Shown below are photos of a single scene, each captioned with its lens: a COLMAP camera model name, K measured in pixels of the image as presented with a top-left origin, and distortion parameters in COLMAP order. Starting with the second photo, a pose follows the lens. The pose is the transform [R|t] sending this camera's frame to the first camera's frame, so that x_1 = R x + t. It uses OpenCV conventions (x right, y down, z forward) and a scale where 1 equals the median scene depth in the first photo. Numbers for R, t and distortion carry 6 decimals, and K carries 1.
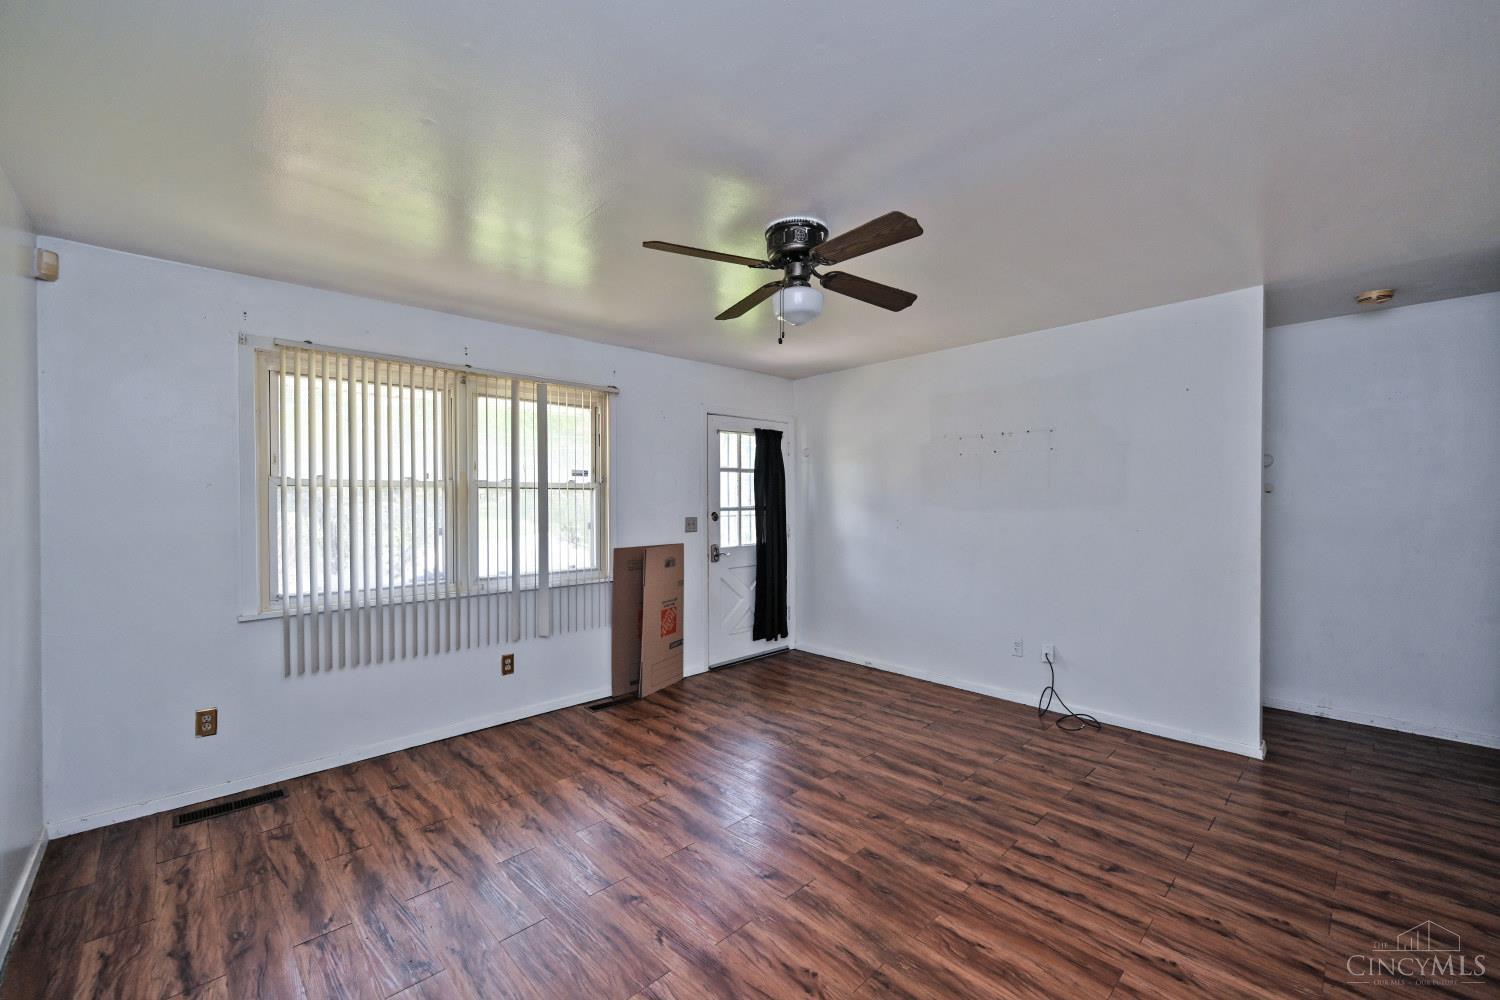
lens RADIAL K [[605.7, 0, 750.0], [0, 605.7, 500.0], [0, 0, 1]] dist [-0.001435, -0.000300]
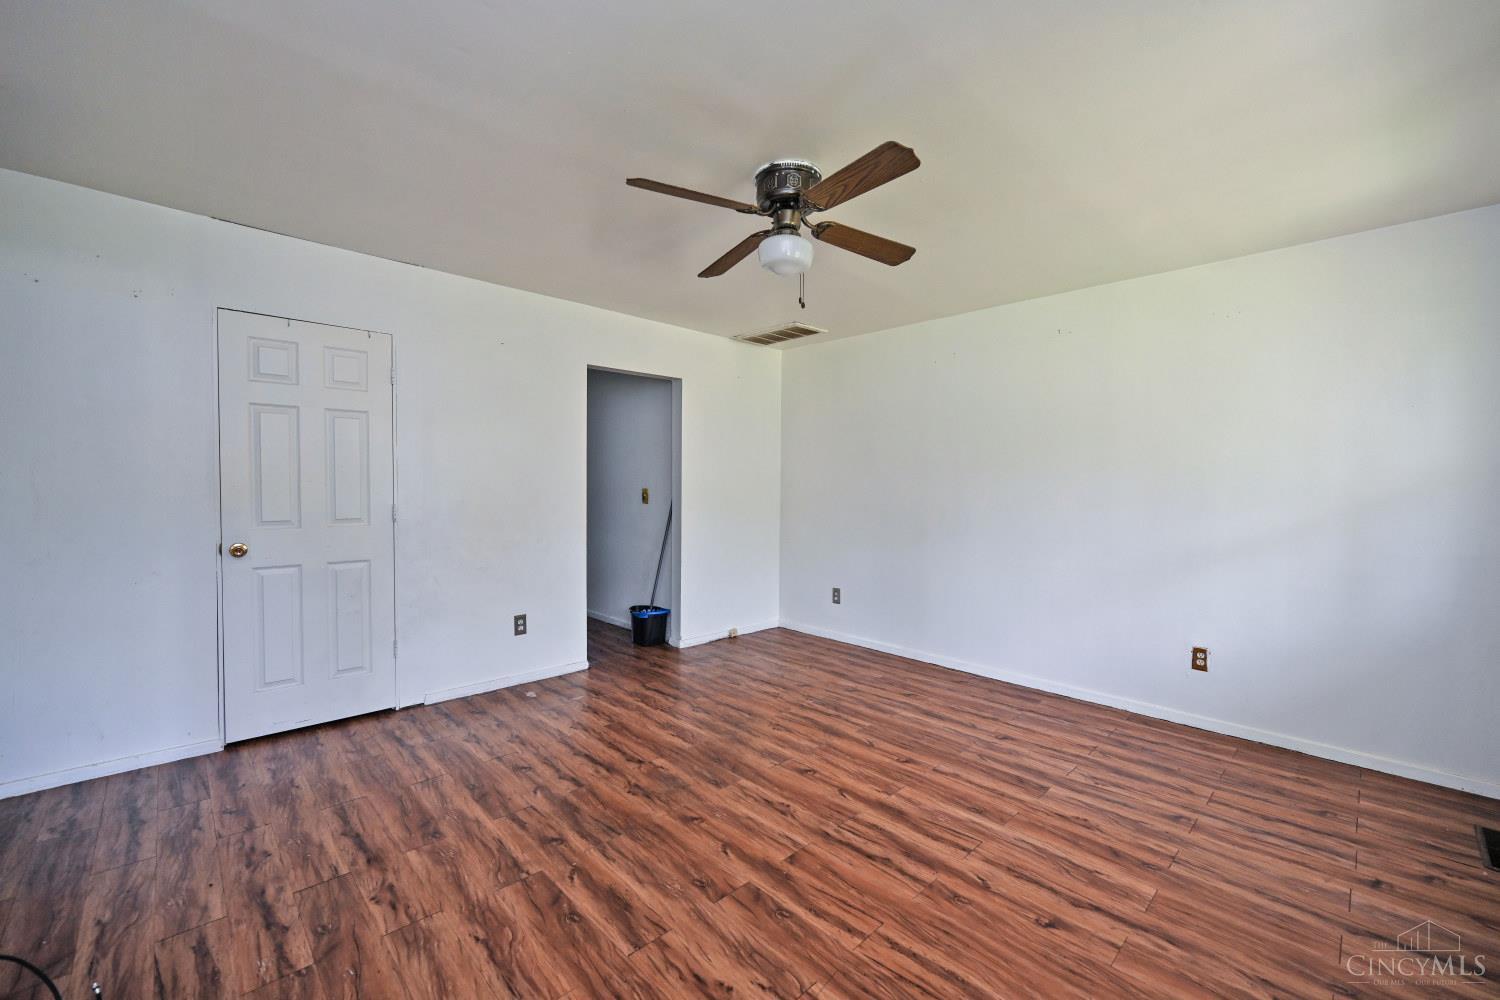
lens RADIAL K [[614.1, 0, 735.1], [0, 614.1, 482.9], [0, 0, 1]] dist [-0.000097, -0.000074]
pose [[-0.999997, -0.001669, -0.002044, 0.130763], [-0.001660, 0.999988, -0.004665, 0.032762], [0.002052, -0.004661, -0.999987, 1.632938]]
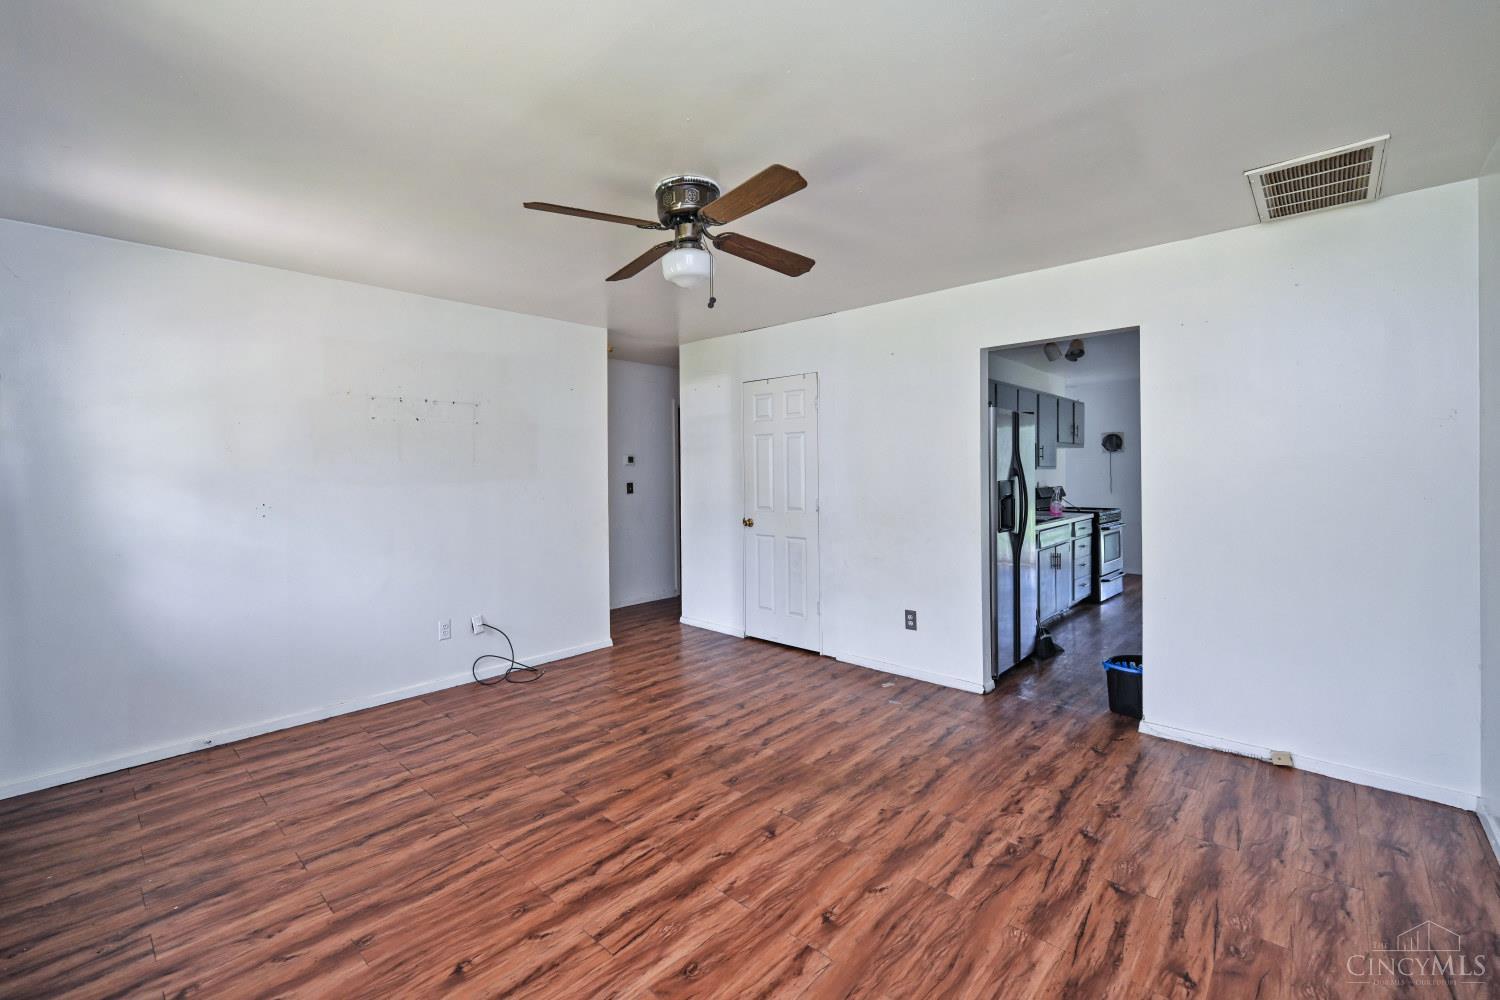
lens RADIAL K [[636.0, 0, 723.6], [0, 636.0, 476.8], [0, 0, 1]] dist [-0.000110, -0.000050]
pose [[-0.052191, -0.004477, 0.998627, -0.765599], [0.009723, 0.999940, 0.004991, 0.003978], [-0.998590, 0.009970, -0.052144, 0.824191]]
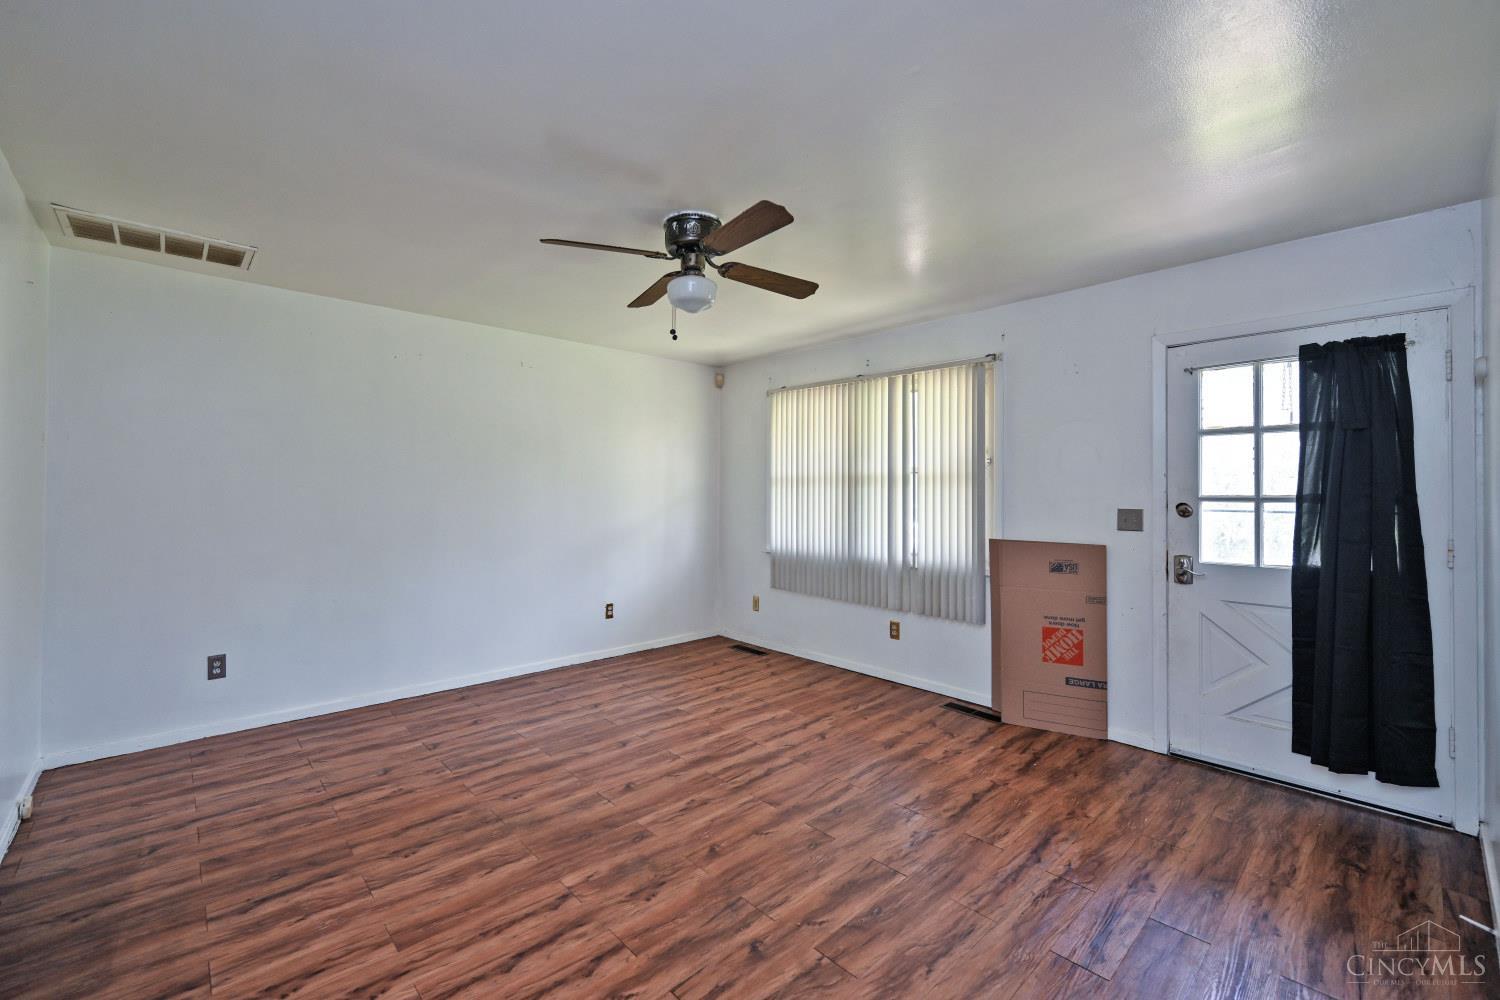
lens RADIAL K [[614.1, 0, 735.1], [0, 614.1, 482.9], [0, 0, 1]] dist [-0.000097, -0.000074]
pose [[-0.013602, -0.006487, -0.999886, 0.930402], [-0.003486, 0.999973, -0.006440, 0.008072], [0.999901, 0.003398, -0.013624, 0.896467]]
